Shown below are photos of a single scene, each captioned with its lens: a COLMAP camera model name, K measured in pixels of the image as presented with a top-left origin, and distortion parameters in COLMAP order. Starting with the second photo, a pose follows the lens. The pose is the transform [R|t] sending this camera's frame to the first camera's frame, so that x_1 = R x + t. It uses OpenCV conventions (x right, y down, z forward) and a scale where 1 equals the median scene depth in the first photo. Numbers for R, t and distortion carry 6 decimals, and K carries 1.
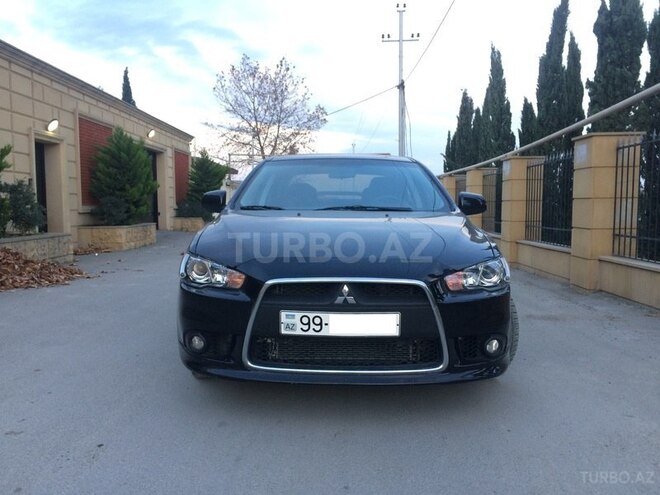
lens RADIAL K [[570.0, 0, 327.2], [0, 570.0, 245.9], [0, 0, 1]] dist [0.078306, -0.091839]
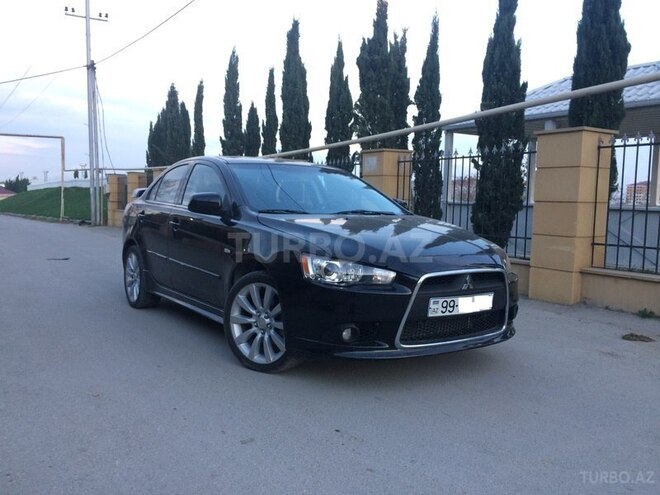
lens RADIAL K [[570.0, 0, 327.2], [0, 570.0, 245.9], [0, 0, 1]] dist [0.078306, -0.091839]
pose [[0.814148, -0.032822, 0.579729, -0.203756], [0.021859, 0.999426, 0.025886, -0.008290], [-0.580245, -0.008403, 0.814398, 0.021212]]
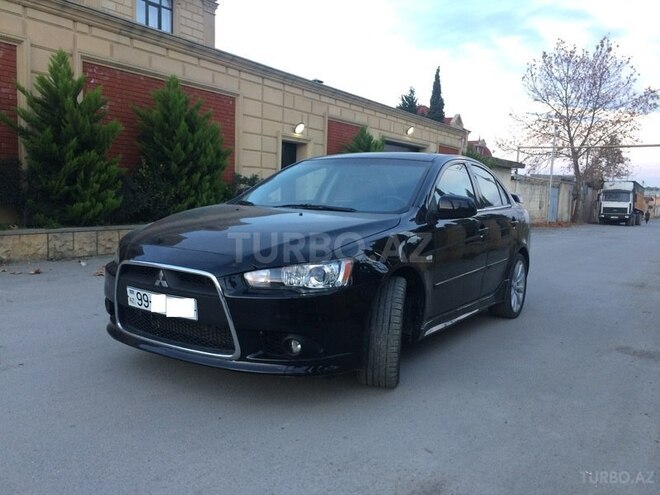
lens RADIAL K [[570.0, 0, 327.2], [0, 570.0, 245.9], [0, 0, 1]] dist [0.078306, -0.091839]
pose [[0.842696, 0.077189, -0.532827, 0.191472], [-0.070775, 0.996963, 0.032492, -0.009040], [0.533717, 0.010330, 0.845600, 0.037050]]
